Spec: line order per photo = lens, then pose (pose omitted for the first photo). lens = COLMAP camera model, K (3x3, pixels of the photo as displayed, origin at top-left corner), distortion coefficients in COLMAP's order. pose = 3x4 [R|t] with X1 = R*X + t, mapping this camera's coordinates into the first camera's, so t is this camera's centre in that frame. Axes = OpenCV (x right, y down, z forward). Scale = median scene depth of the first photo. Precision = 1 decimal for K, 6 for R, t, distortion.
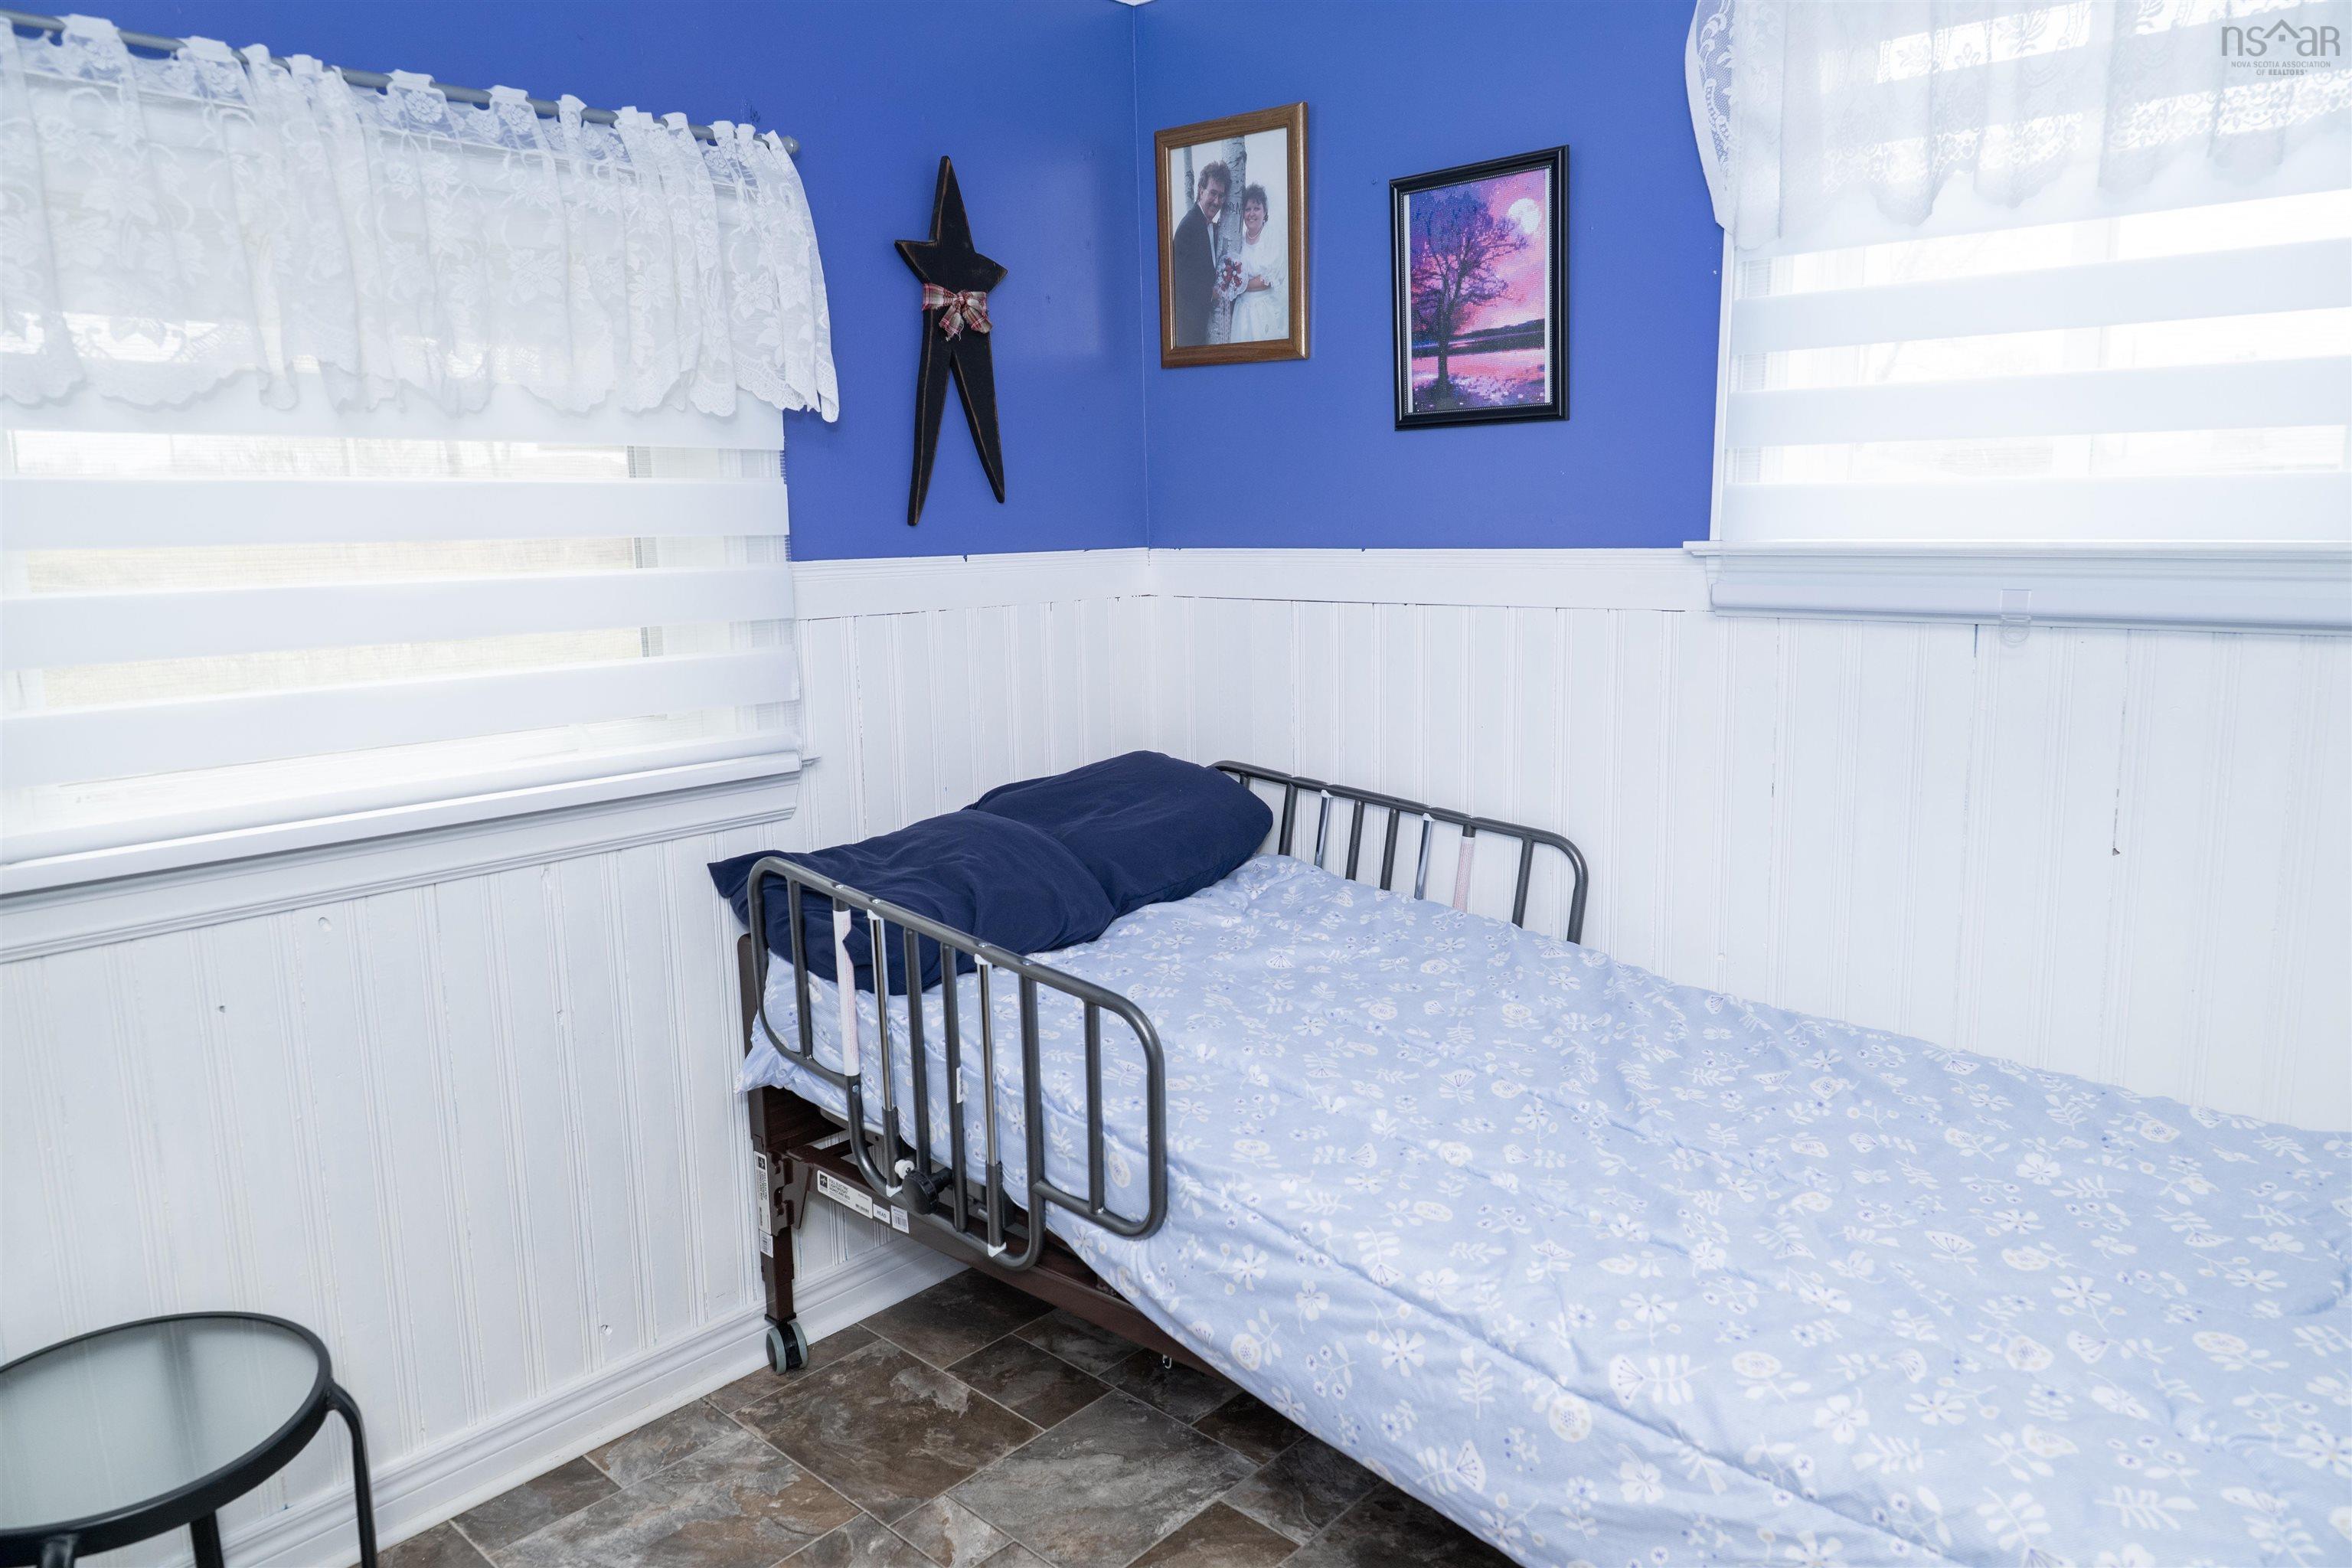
lens RADIAL K [[1618.1, 0, 1176.0], [0, 1618.1, 784.0], [0, 0, 1]] dist [-0.001922, -0.000749]
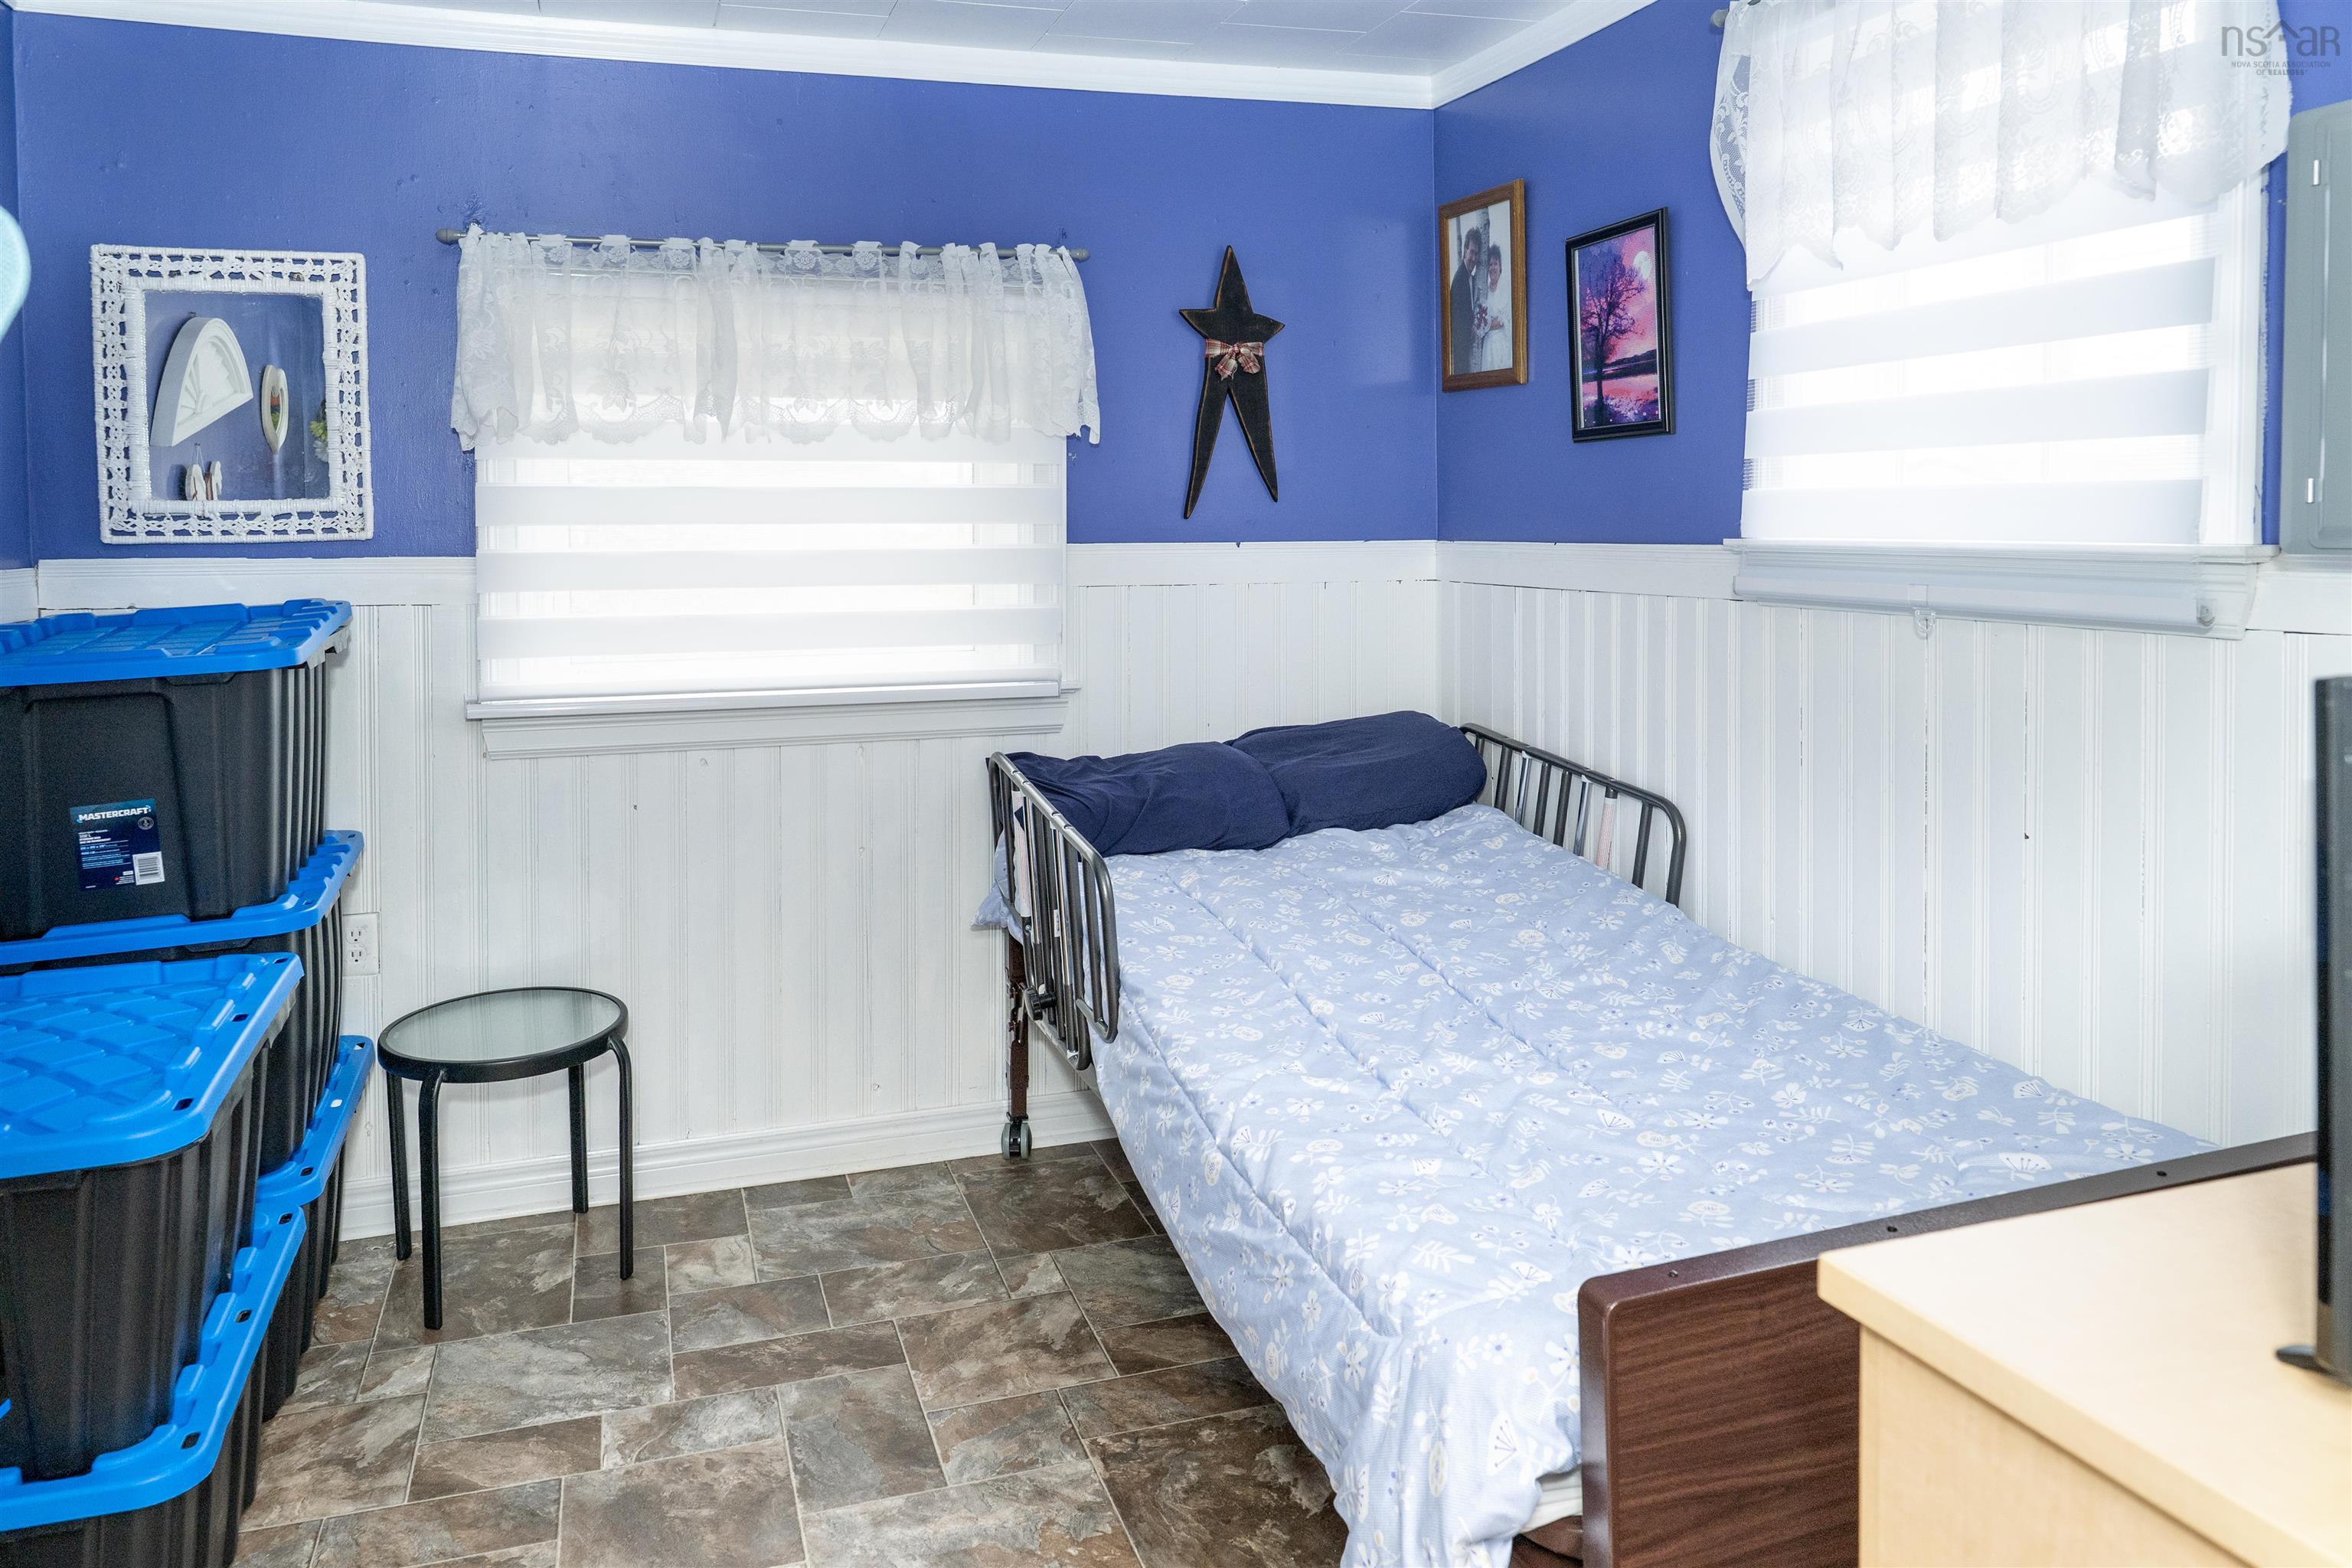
lens RADIAL K [[1618.9, 0, 1175.2], [0, 1618.9, 521.8], [0, 0, 1]] dist [0.001064, -0.000125]
pose [[0.887326, 0.011017, -0.461012, 0.444770], [-0.083808, 0.986919, -0.137723, 0.024651], [0.453464, 0.160842, 0.876642, -0.156535]]
